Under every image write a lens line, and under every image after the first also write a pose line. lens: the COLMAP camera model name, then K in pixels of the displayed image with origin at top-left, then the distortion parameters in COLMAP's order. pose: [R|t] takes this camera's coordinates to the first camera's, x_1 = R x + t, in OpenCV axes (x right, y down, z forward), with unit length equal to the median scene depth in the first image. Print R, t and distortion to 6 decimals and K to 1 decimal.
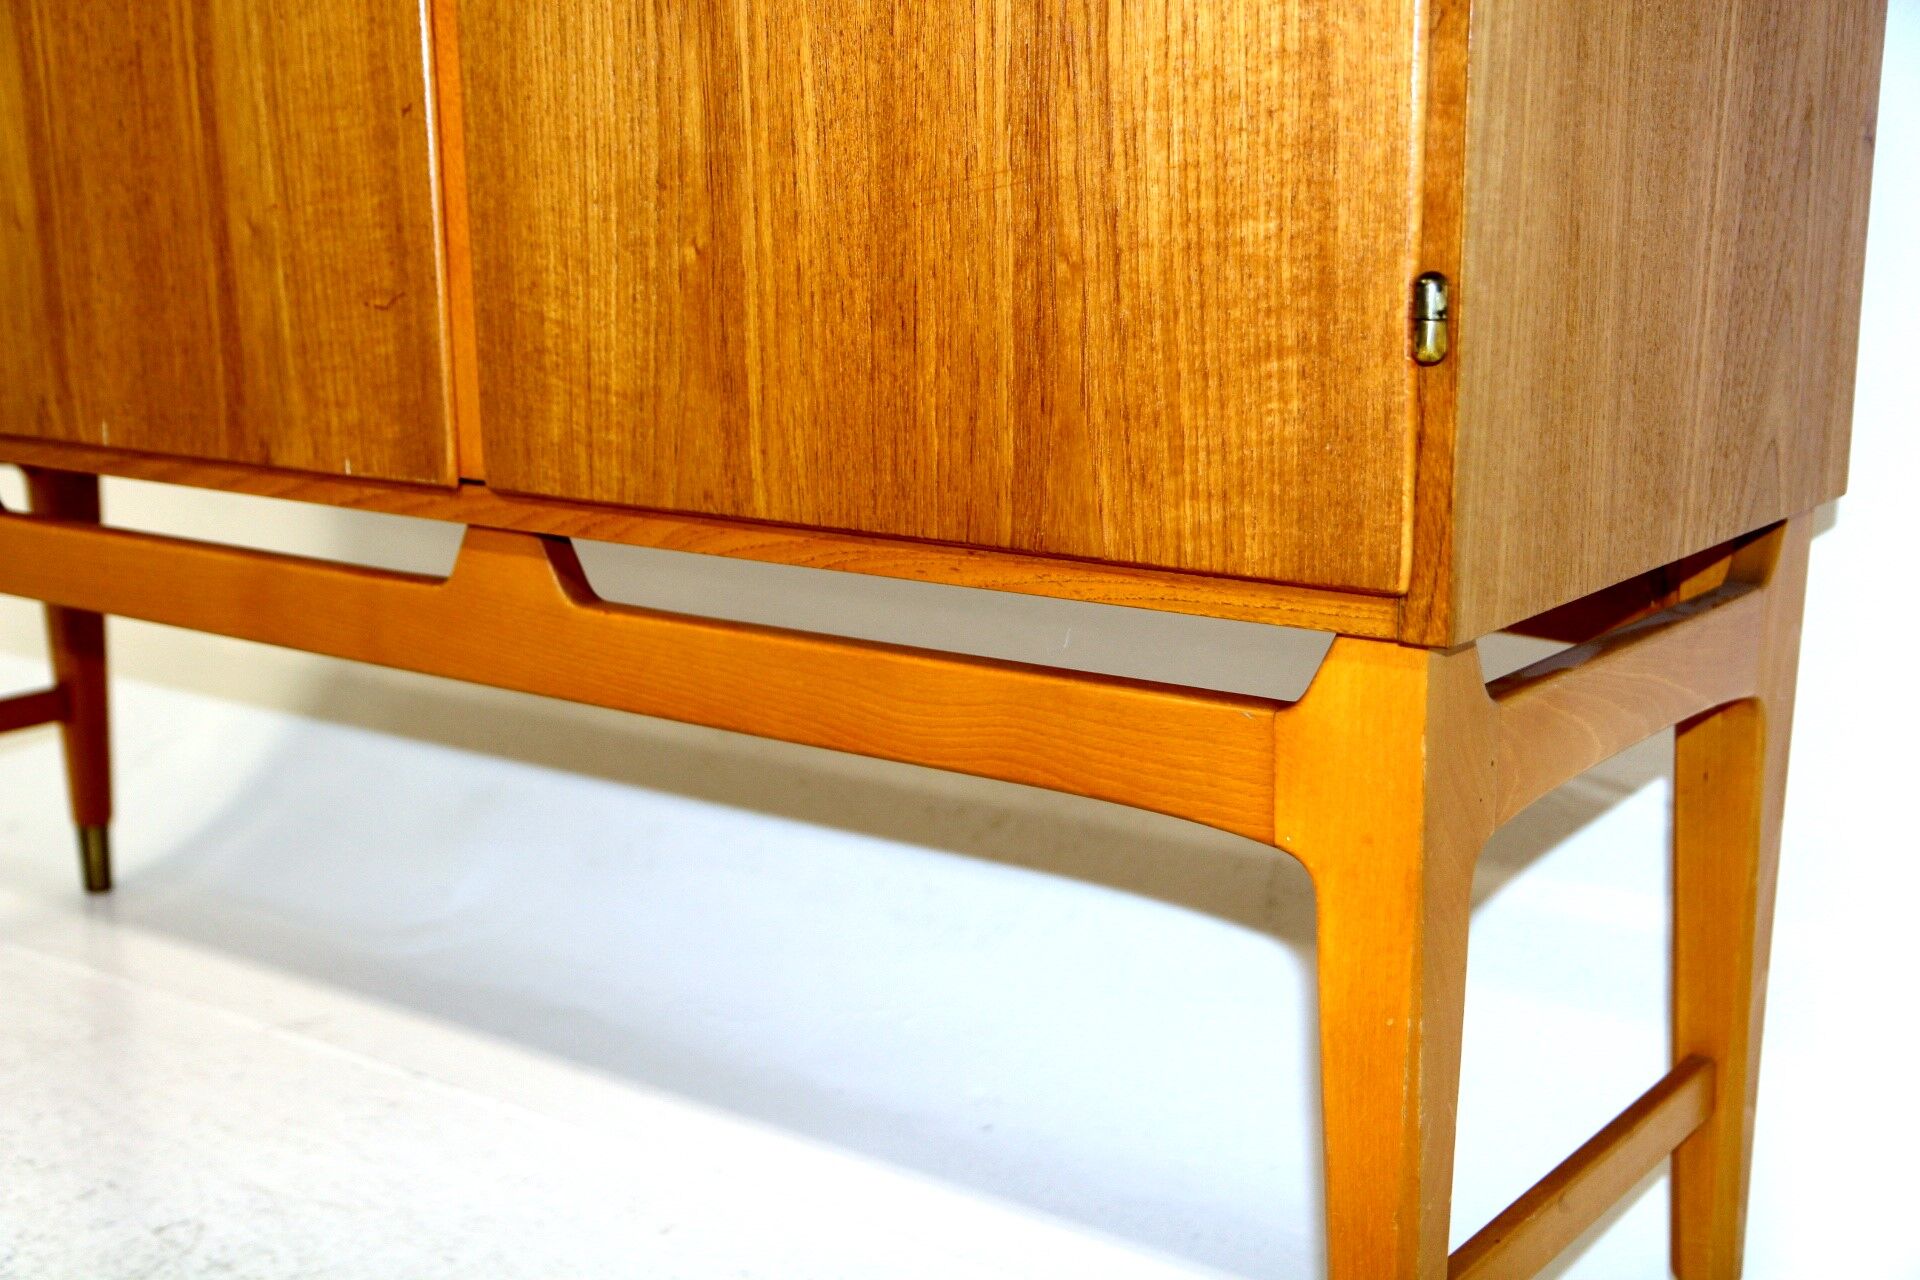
lens RADIAL K [[2399.0, 0, 960.0], [0, 2399.0, 640.0], [0, 0, 1]] dist [0.026580, 0.041748]
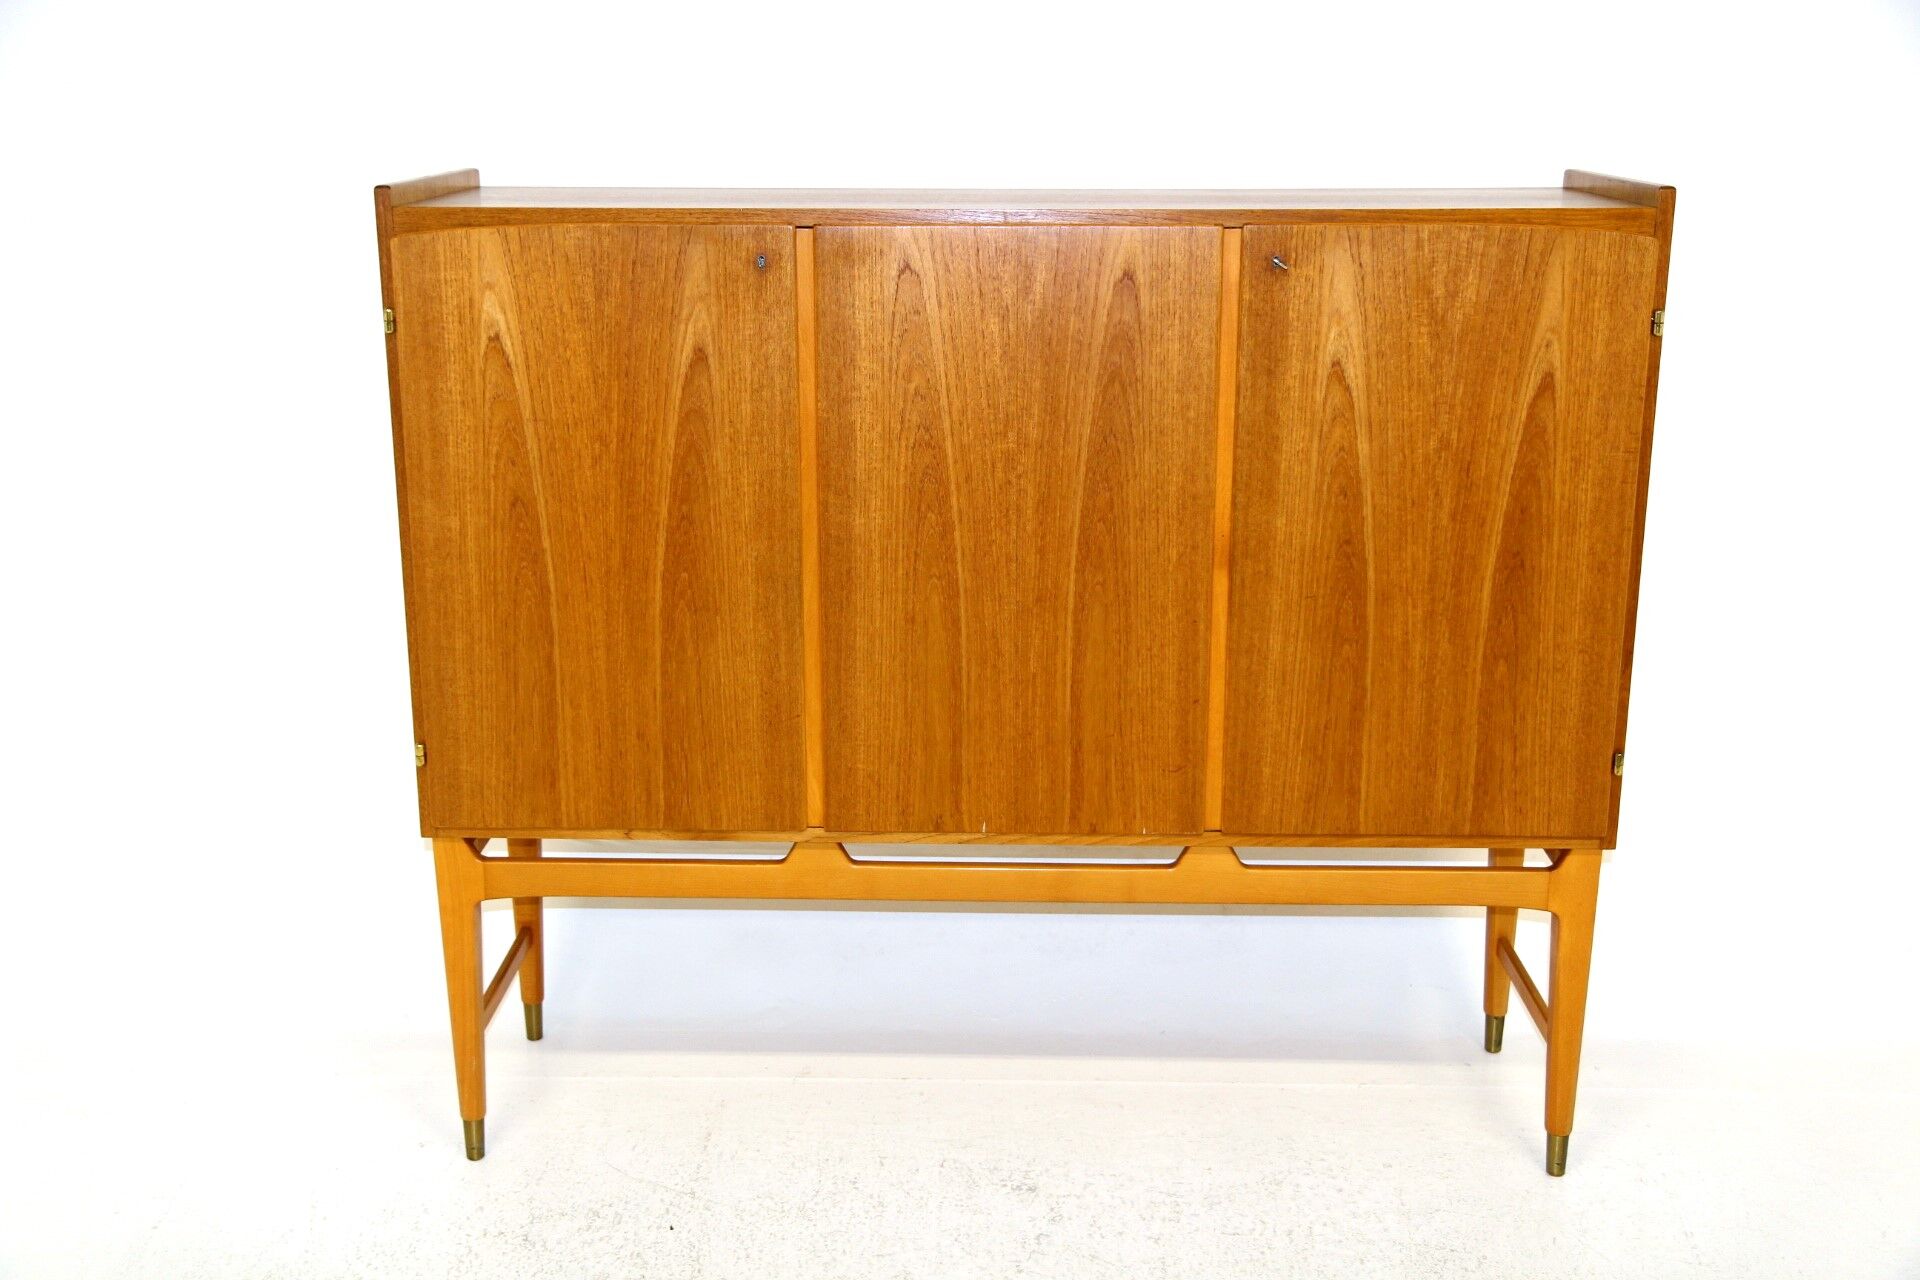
lens RADIAL K [[1949.0, 0, 960.0], [0, 1949.0, 640.0], [0, 0, 1]] dist [0.014008, 0.015304]
pose [[0.818209, -0.133840, 0.559125, -1.606856], [0.114661, 0.990976, 0.069422, -0.456600], [-0.563371, 0.007308, 0.826172, -0.629308]]
